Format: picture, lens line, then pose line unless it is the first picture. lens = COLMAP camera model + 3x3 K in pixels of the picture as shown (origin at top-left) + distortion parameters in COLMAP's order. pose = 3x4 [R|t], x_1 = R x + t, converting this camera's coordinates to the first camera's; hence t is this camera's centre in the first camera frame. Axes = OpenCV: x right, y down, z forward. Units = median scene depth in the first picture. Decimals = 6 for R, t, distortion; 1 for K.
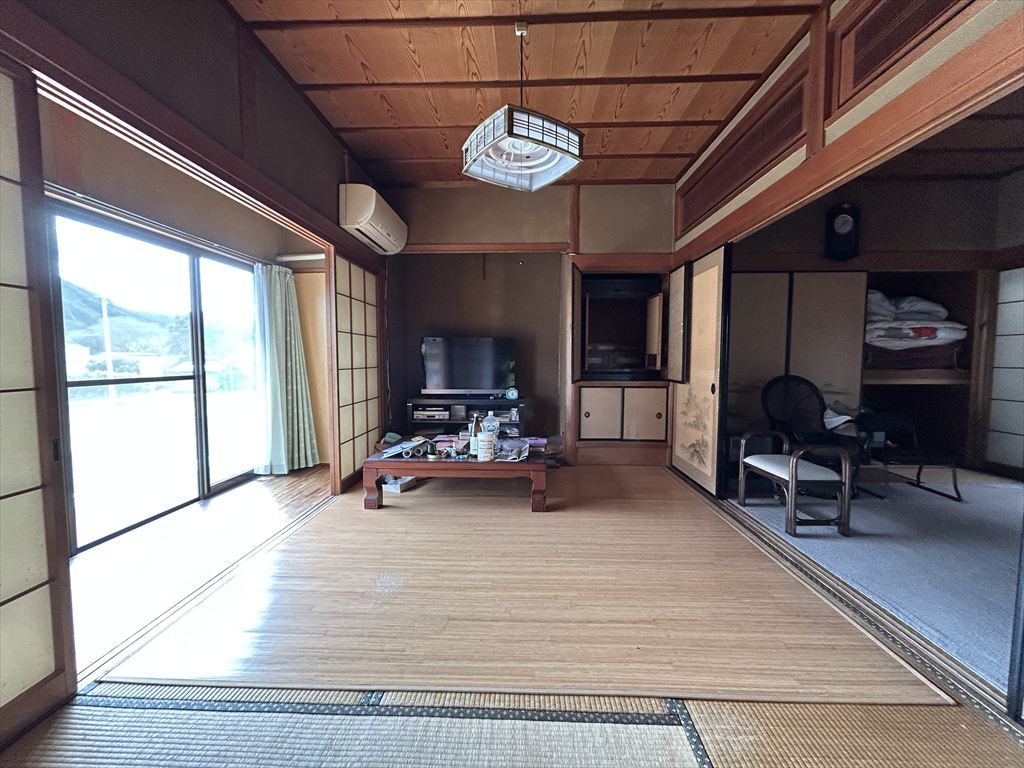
lens RADIAL K [[401.0, 0, 512.0], [0, 401.0, 384.0], [0, 0, 1]] dist [0.000426, 0.000095]
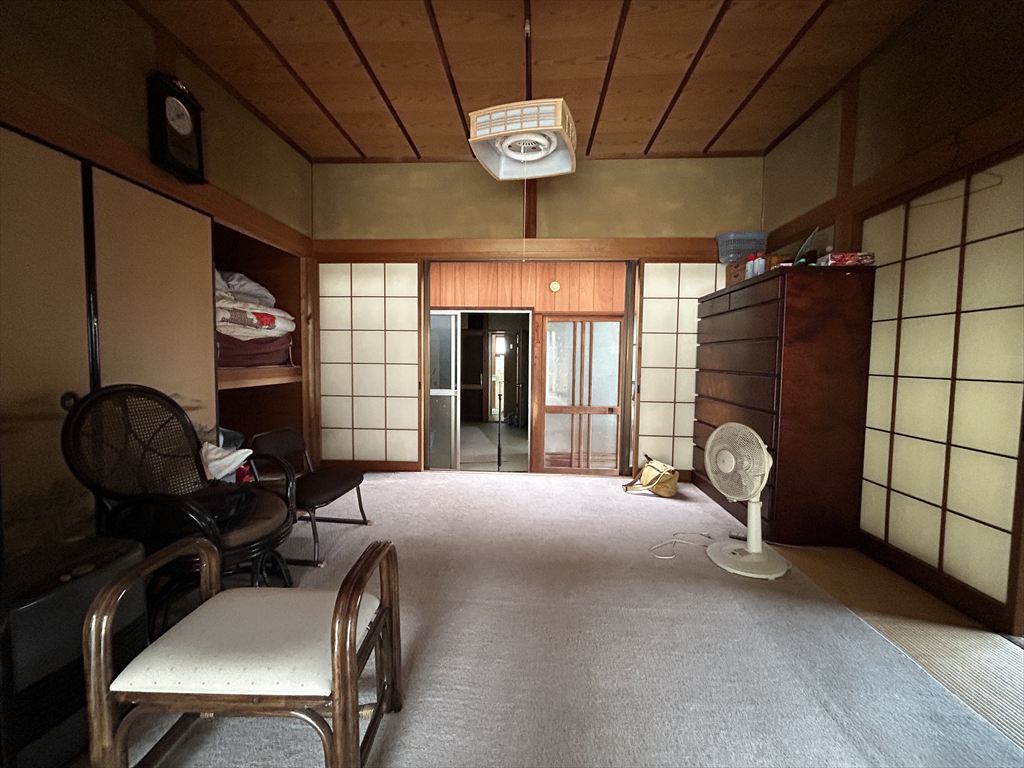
lens RADIAL K [[409.9, 0, 512.0], [0, 409.9, 384.0], [0, 0, 1]] dist [0.000173, 0.000109]
pose [[0.028153, -0.064327, 0.997532, 0.214731], [0.047800, 0.996872, 0.062936, -0.029202], [-0.998460, 0.045910, 0.031139, 0.491690]]
